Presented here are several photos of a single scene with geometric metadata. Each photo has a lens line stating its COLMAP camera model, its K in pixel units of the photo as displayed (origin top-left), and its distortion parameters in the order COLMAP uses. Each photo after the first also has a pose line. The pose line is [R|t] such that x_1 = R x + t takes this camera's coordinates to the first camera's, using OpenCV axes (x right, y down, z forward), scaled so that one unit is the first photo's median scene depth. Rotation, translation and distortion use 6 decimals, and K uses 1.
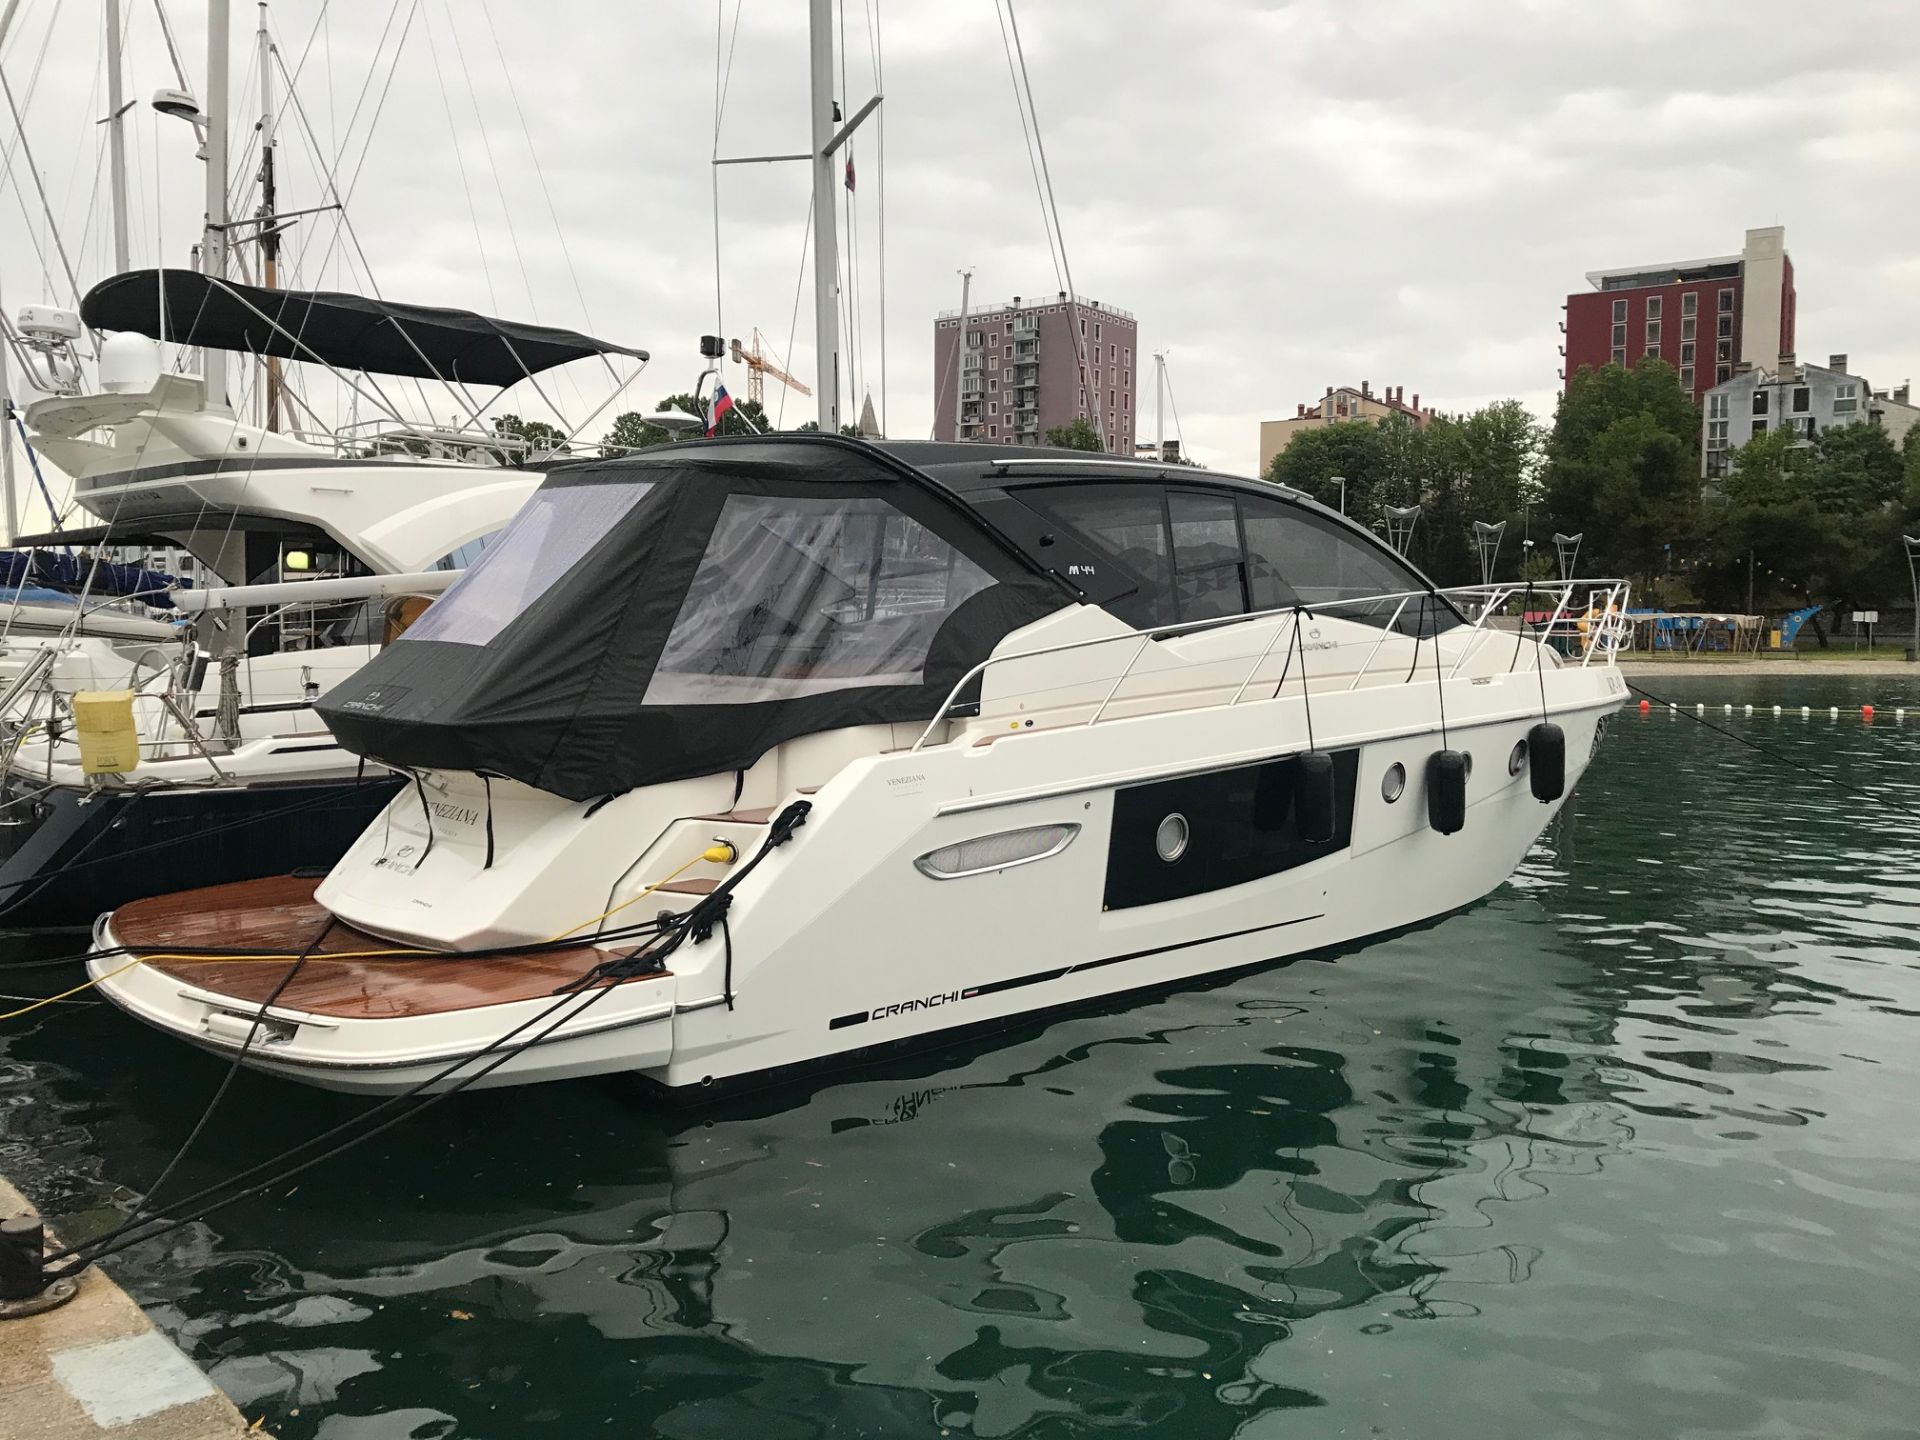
lens RADIAL K [[1638.3, 0, 1007.1], [0, 1638.3, 687.9], [0, 0, 1]] dist [0.035881, -0.008210]
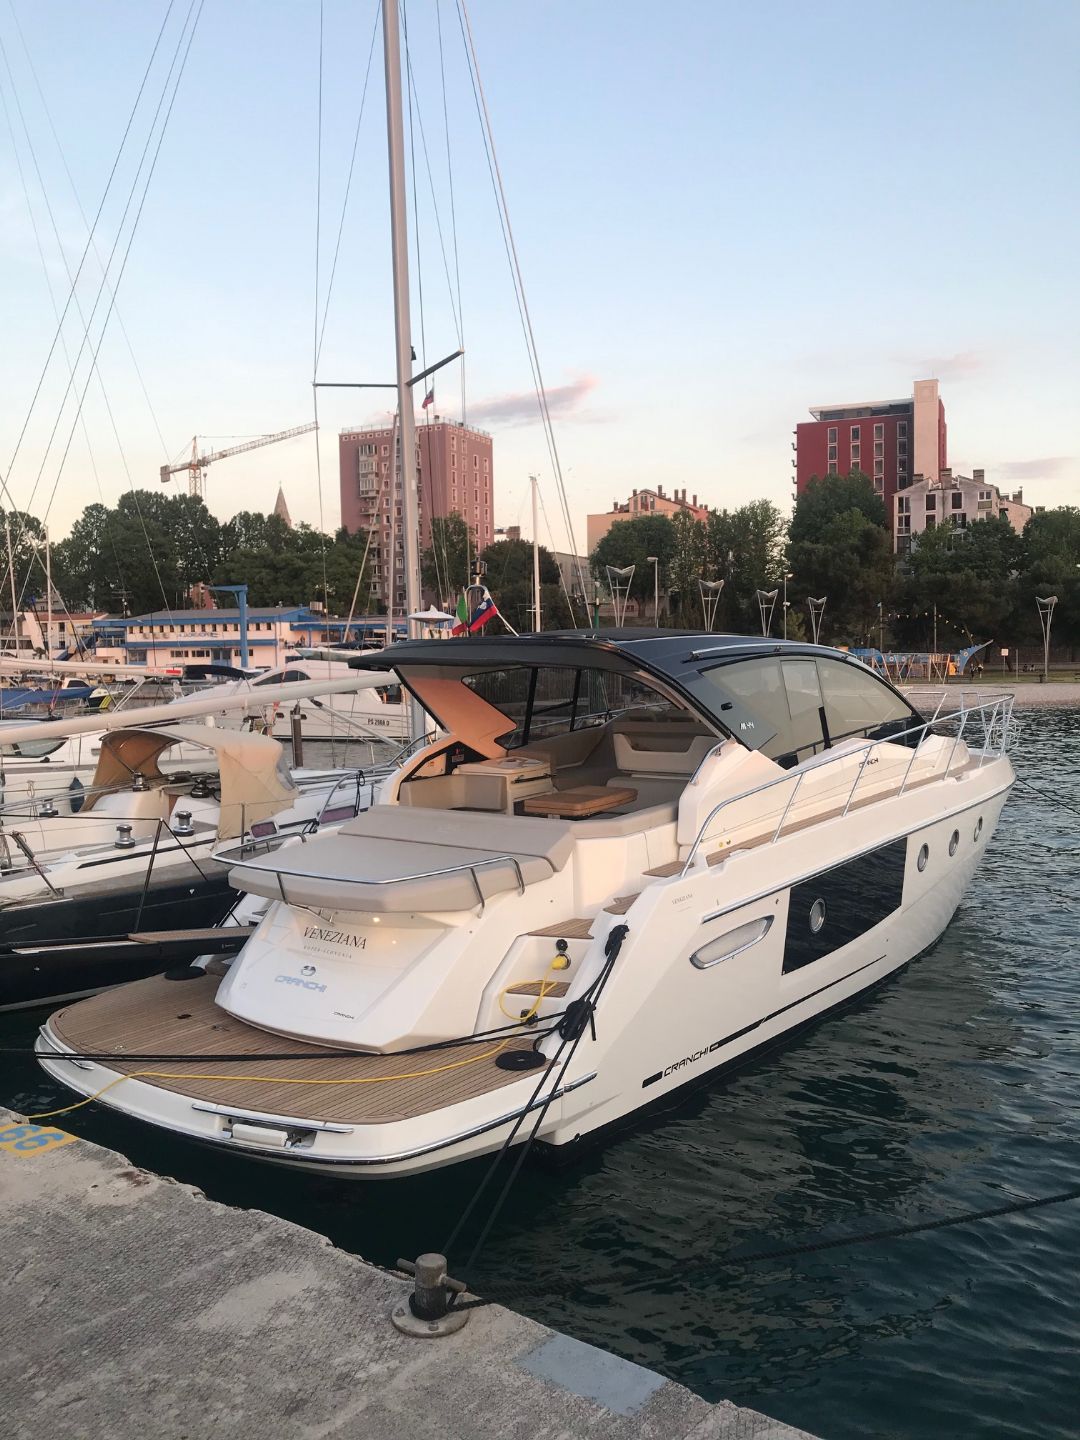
lens RADIAL K [[1228.7, 0, 576.3], [0, 1228.7, 668.3], [0, 0, 1]] dist [0.035881, -0.008210]
pose [[0.987160, -0.016177, 0.158916, -0.192783], [0.020723, 0.999421, -0.026988, -0.069661], [-0.158387, 0.029935, 0.986923, -0.011731]]
